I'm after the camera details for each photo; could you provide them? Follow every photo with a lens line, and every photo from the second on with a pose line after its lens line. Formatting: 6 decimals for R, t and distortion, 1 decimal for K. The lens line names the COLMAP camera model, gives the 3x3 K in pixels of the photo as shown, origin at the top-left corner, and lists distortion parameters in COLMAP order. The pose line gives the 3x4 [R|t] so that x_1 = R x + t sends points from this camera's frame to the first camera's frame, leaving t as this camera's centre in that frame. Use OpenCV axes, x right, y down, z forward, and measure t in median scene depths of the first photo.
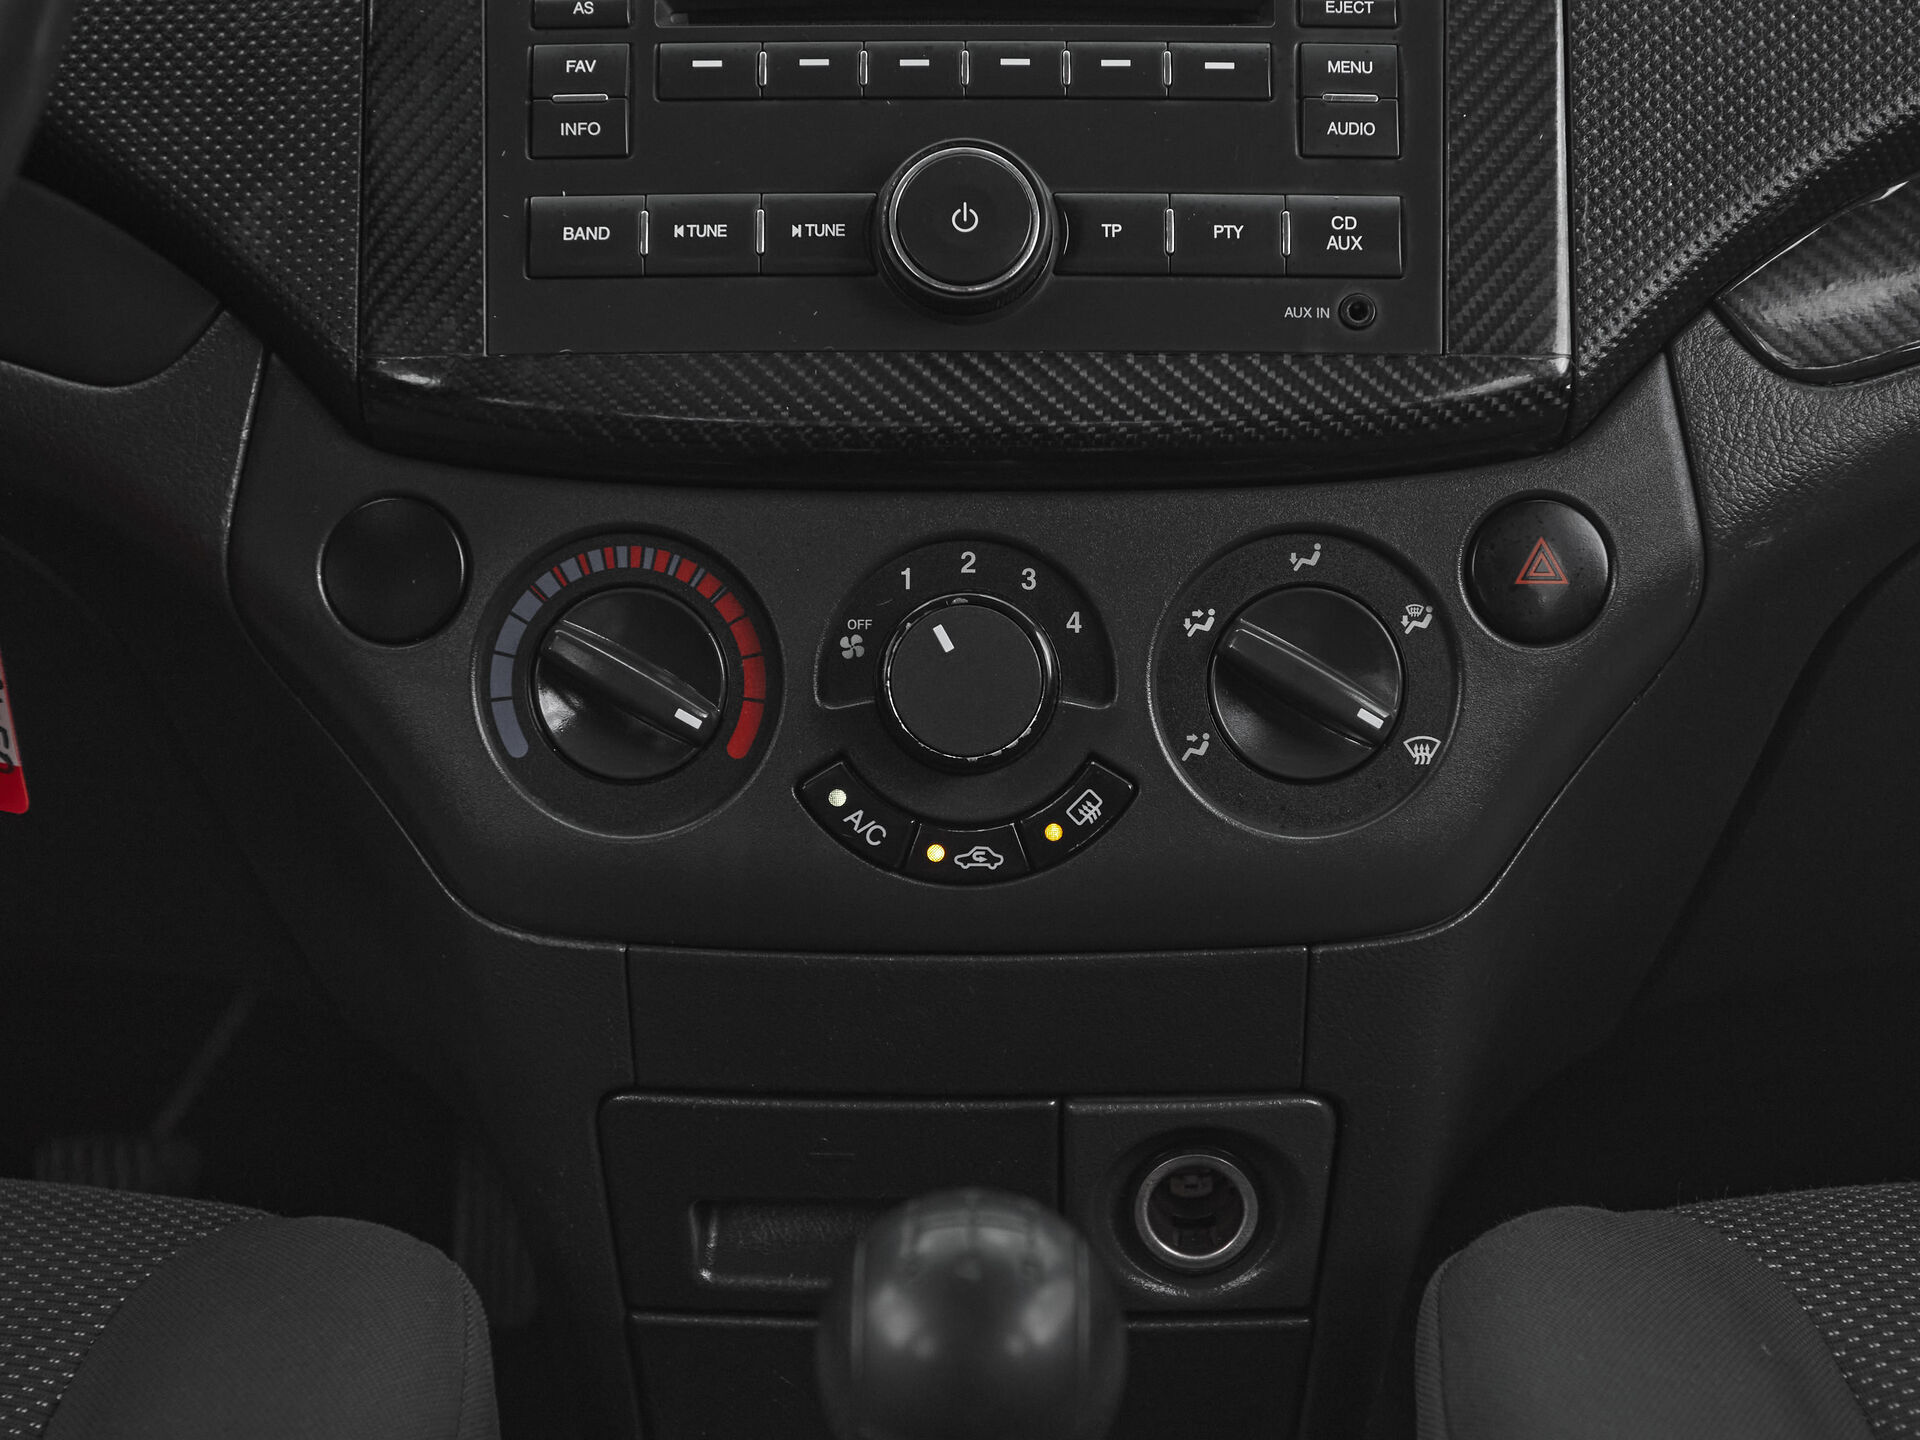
lens RADIAL K [[3418.9, 0, 993.7], [0, 3418.9, 795.0], [0, 0, 1]] dist [0.007988, 0.109466]
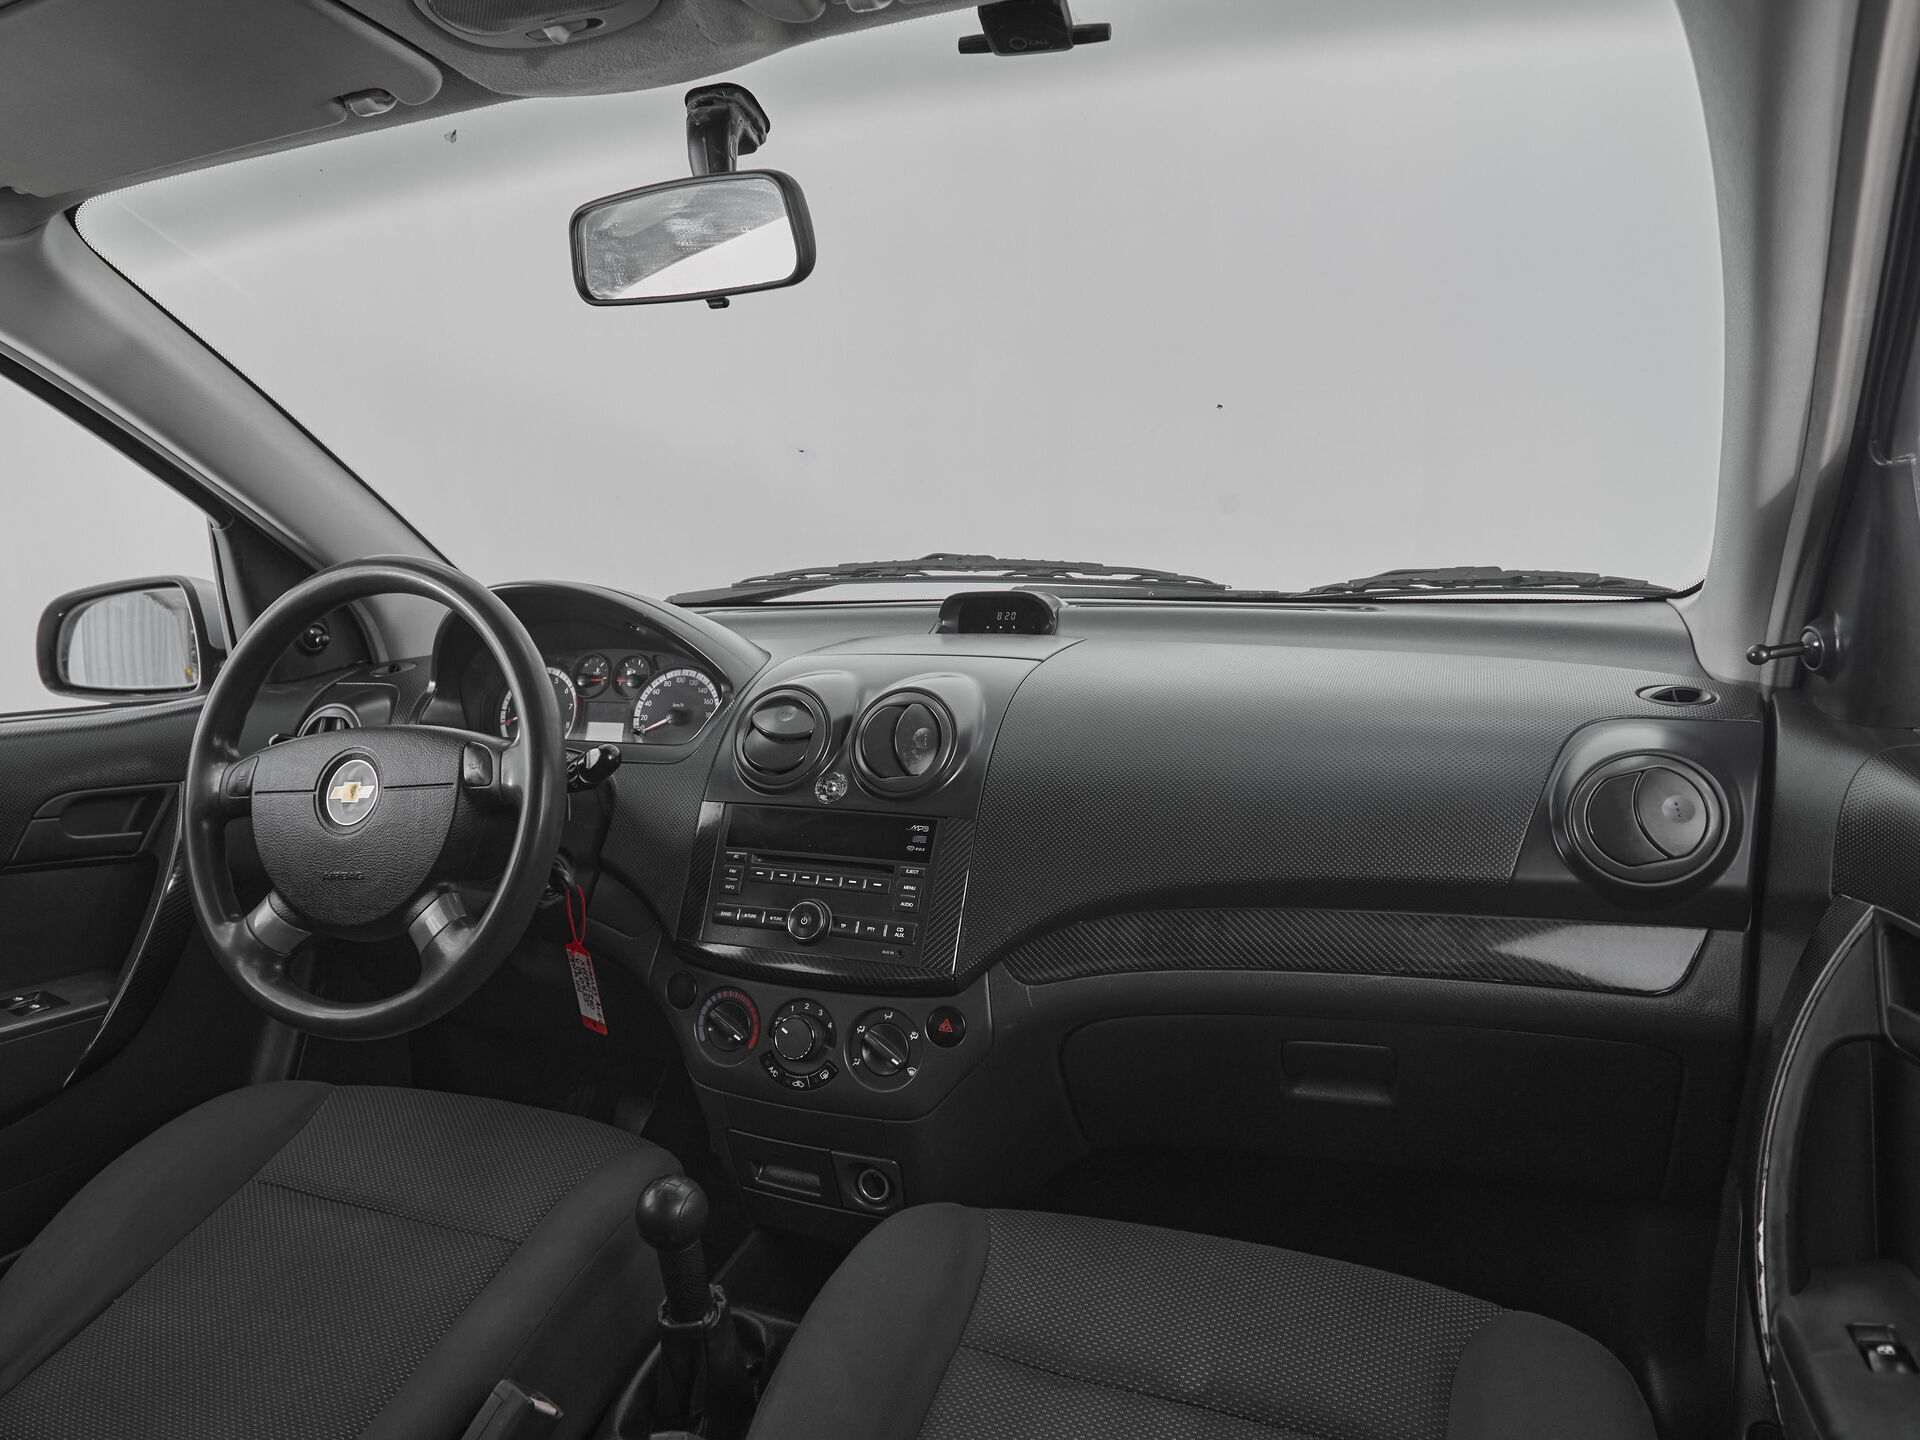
lens RADIAL K [[1309.8, 0, 883.0], [0, 1309.8, 836.9], [0, 0, 1]] dist [-0.000704, -0.001272]
pose [[0.914379, 0.070991, -0.398586, 0.647422], [-0.104924, 0.992422, -0.063945, -0.172319], [0.391026, 0.100291, 0.914899, -0.339161]]
